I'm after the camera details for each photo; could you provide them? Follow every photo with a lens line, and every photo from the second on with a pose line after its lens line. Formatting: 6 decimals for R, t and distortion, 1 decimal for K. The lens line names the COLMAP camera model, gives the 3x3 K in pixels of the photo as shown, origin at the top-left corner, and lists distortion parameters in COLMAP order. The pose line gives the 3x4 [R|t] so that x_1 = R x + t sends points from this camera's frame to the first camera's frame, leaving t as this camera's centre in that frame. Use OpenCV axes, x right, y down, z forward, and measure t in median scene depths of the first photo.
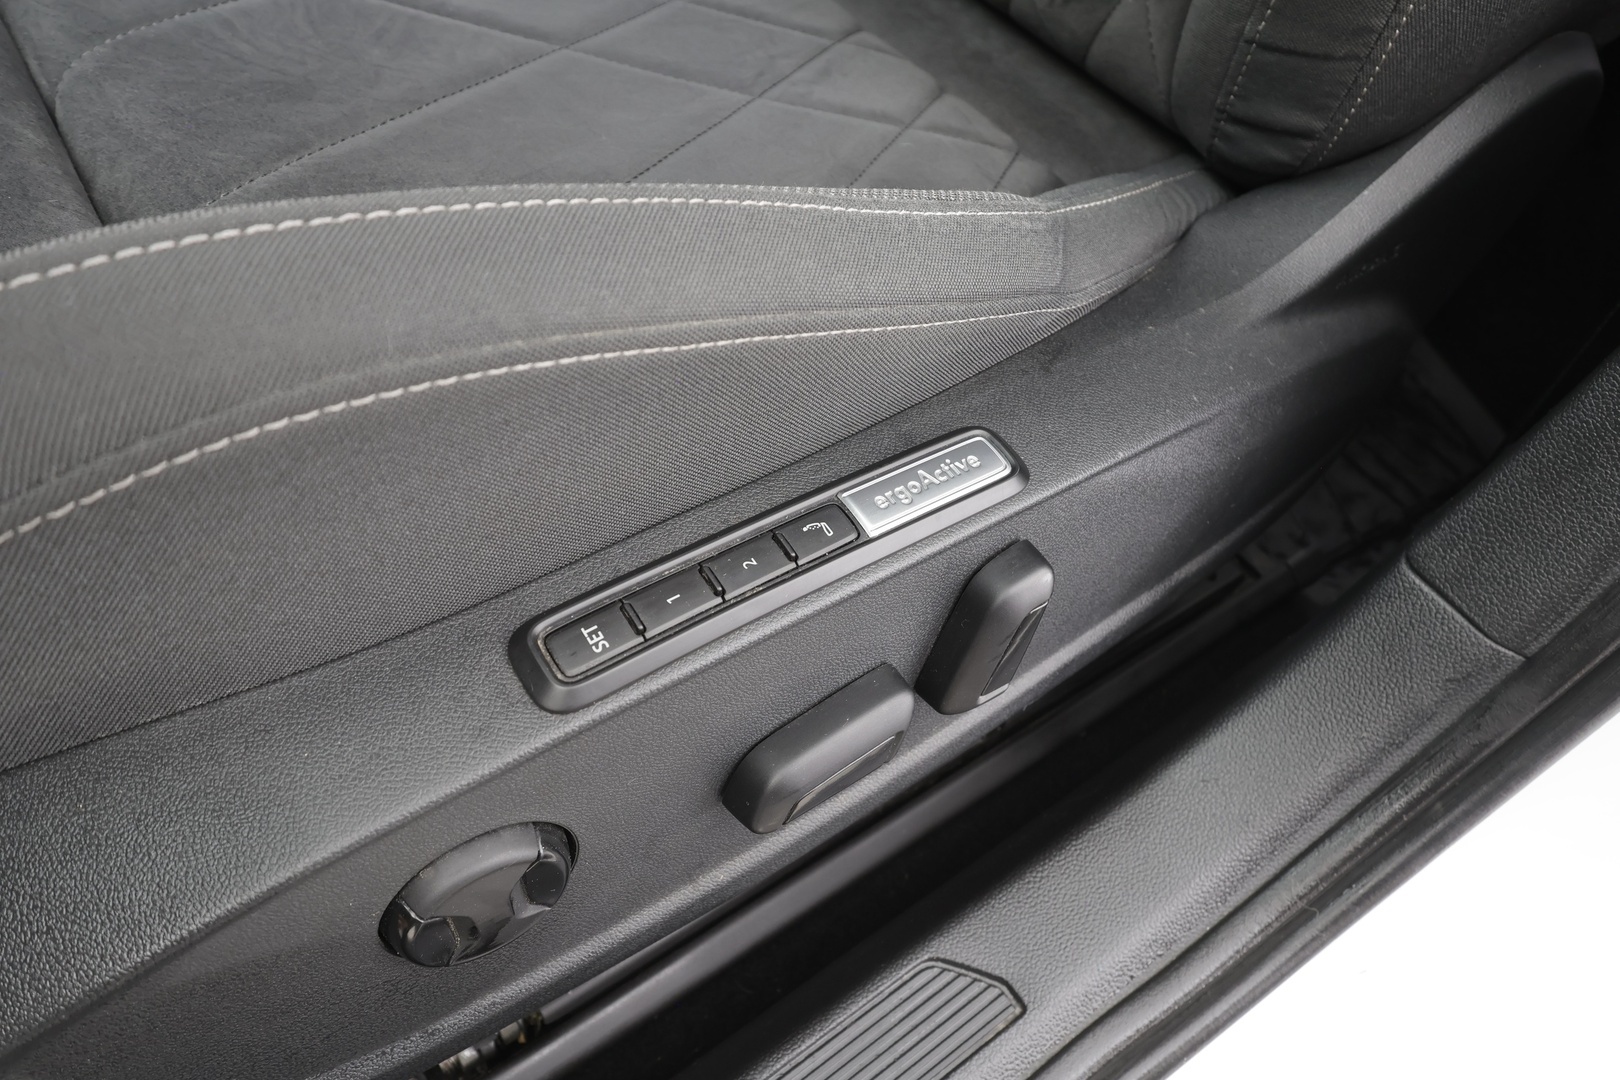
lens RADIAL K [[1120.4, 0, 810.0], [0, 1120.4, 540.0], [0, 0, 1]] dist [0.001670, 0.000665]
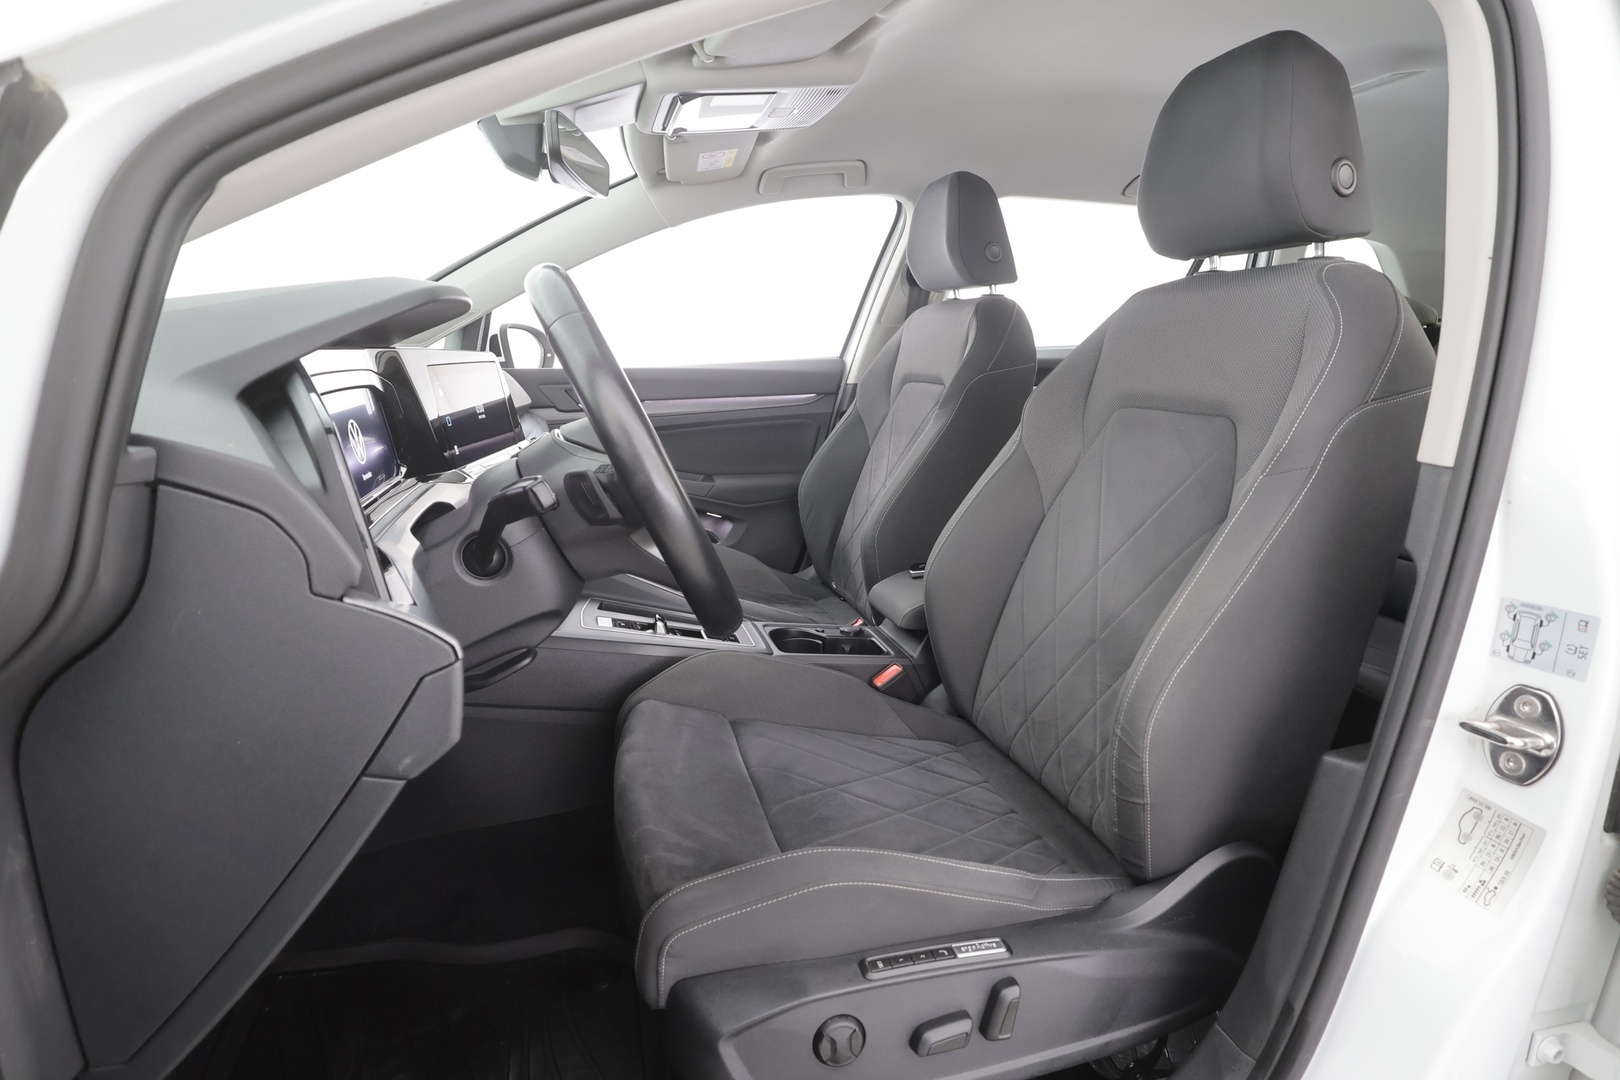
lens RADIAL K [[851.3, 0, 810.0], [0, 851.3, 540.0], [0, 0, 1]] dist [-0.000104, -0.000099]
pose [[0.942304, -0.010140, -0.334606, 0.489878], [-0.203818, 0.775543, -0.597488, 0.631289], [0.265560, 0.631213, 0.728730, -1.817003]]
